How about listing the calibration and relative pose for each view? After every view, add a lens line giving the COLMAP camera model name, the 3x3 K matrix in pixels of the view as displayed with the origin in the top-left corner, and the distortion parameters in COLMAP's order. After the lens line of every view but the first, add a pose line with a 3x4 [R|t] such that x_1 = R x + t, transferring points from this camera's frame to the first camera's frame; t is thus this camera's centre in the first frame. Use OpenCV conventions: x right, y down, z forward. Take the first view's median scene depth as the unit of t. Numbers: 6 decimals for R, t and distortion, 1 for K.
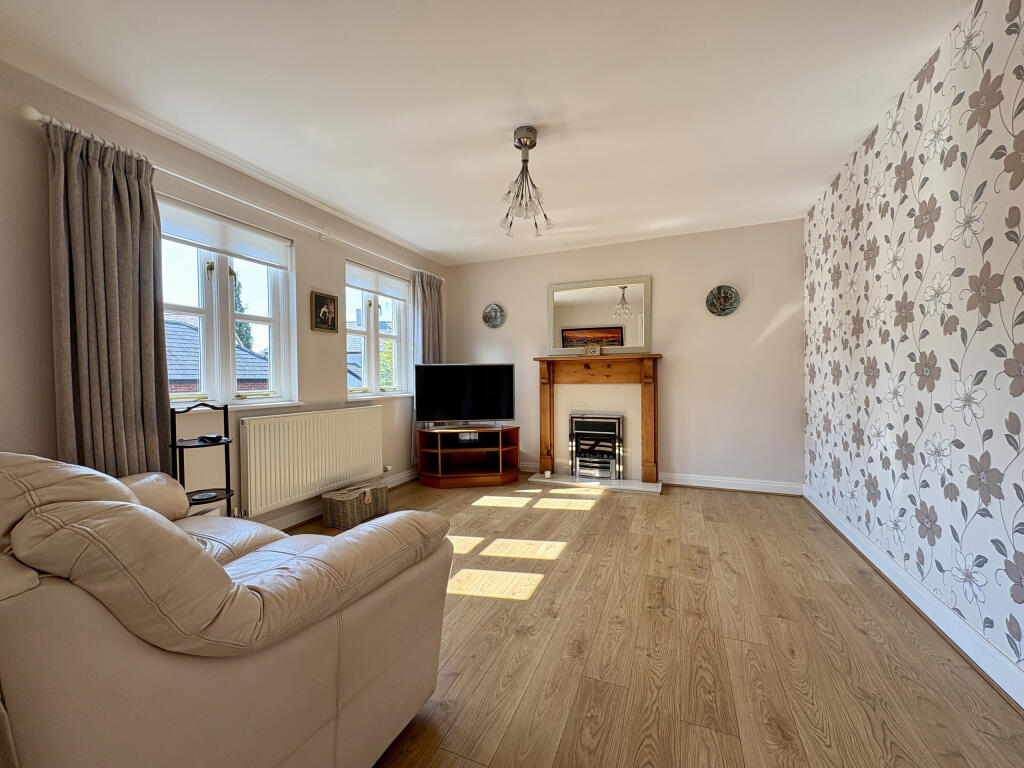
lens RADIAL K [[405.9, 0, 512.0], [0, 405.9, 384.0], [0, 0, 1]] dist [-0.000654, 0.000183]
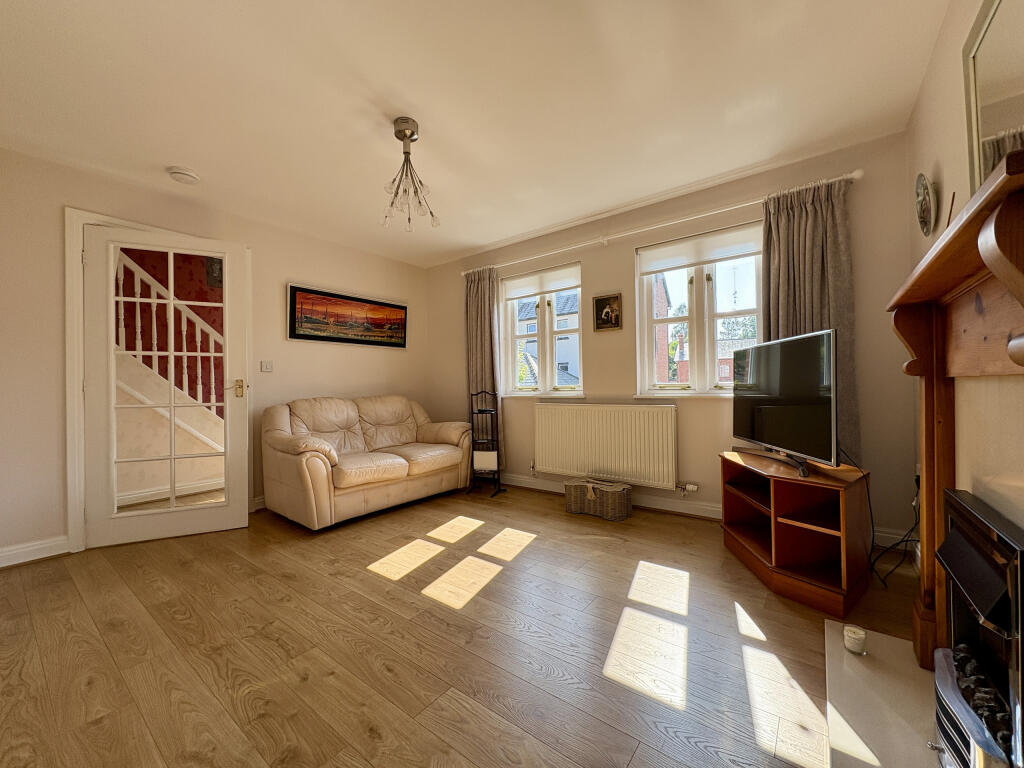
lens RADIAL K [[405.9, 0, 512.0], [0, 405.9, 384.0], [0, 0, 1]] dist [-0.000654, 0.000183]
pose [[-0.255951, 0.010249, -0.966635, 0.858939], [0.005088, 0.999944, 0.009255, -0.000652], [0.966676, -0.002549, -0.255989, 1.395848]]
